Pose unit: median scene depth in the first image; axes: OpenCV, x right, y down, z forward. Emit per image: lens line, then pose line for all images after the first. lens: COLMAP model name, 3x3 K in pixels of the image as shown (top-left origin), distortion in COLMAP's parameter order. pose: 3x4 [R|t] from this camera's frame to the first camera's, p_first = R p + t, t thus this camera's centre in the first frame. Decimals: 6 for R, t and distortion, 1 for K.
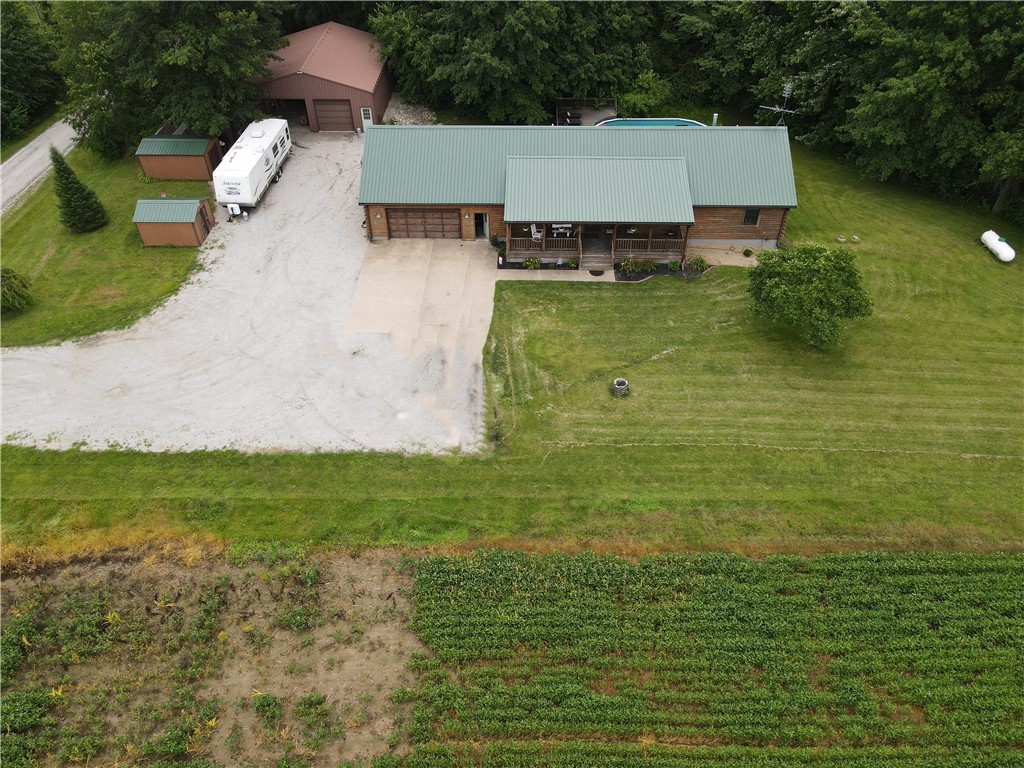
lens RADIAL K [[751.7, 0, 512.0], [0, 751.7, 384.0], [0, 0, 1]] dist [0.008973, 0.007077]
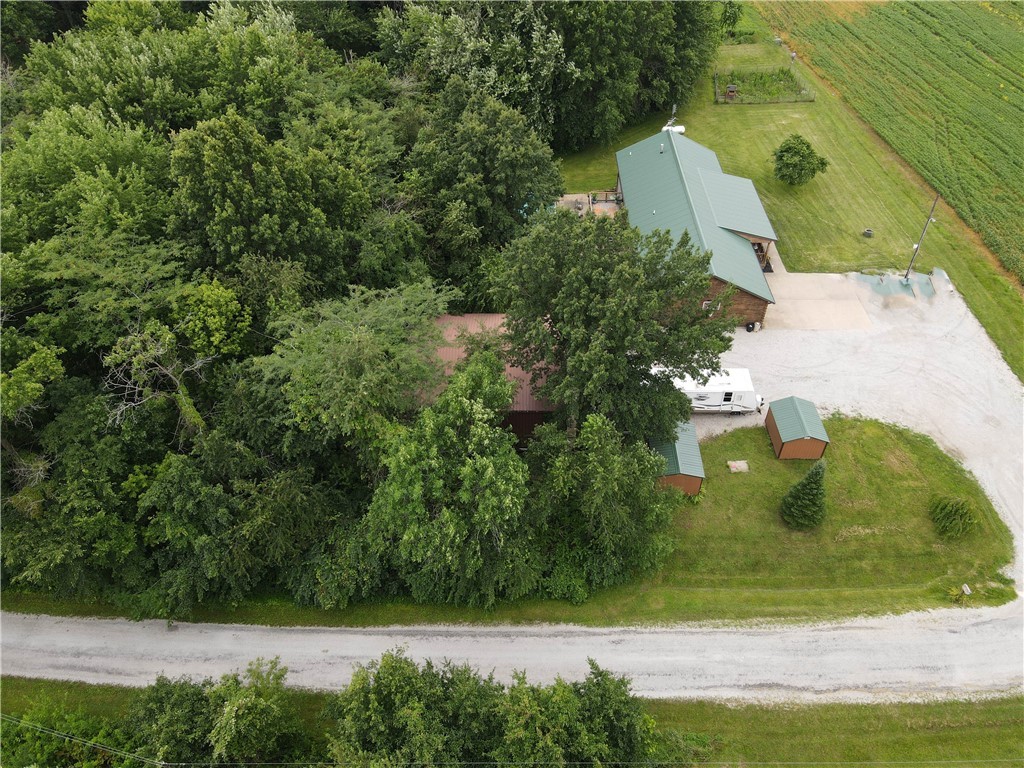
lens RADIAL K [[751.7, 0, 512.0], [0, 751.7, 384.0], [0, 0, 1]] dist [0.008973, 0.007077]
pose [[-0.008514, -0.671527, 0.740931, -1.329110], [0.682141, 0.537887, 0.495340, -1.181203], [-0.731171, 0.509636, 0.453497, 0.856372]]
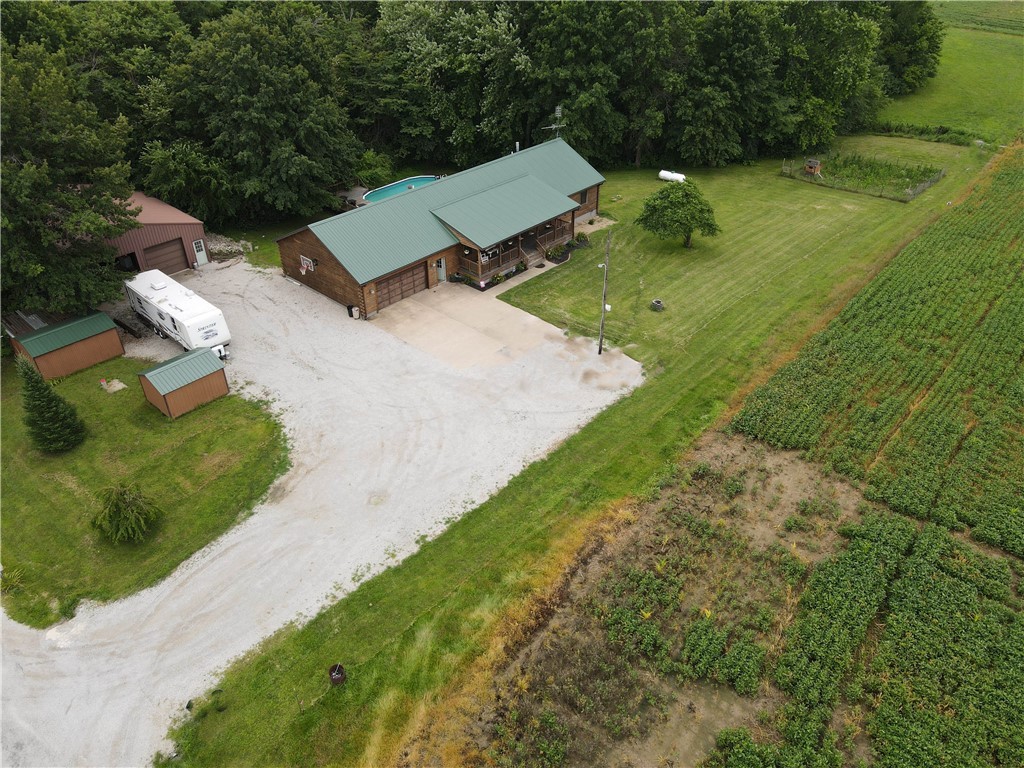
lens RADIAL K [[751.7, 0, 512.0], [0, 751.7, 384.0], [0, 0, 1]] dist [0.008973, 0.007077]
pose [[0.655990, -0.425419, 0.623455, -0.828480], [0.510085, 0.858713, 0.049247, -0.066170], [-0.556320, 0.285709, 0.780307, 0.094922]]
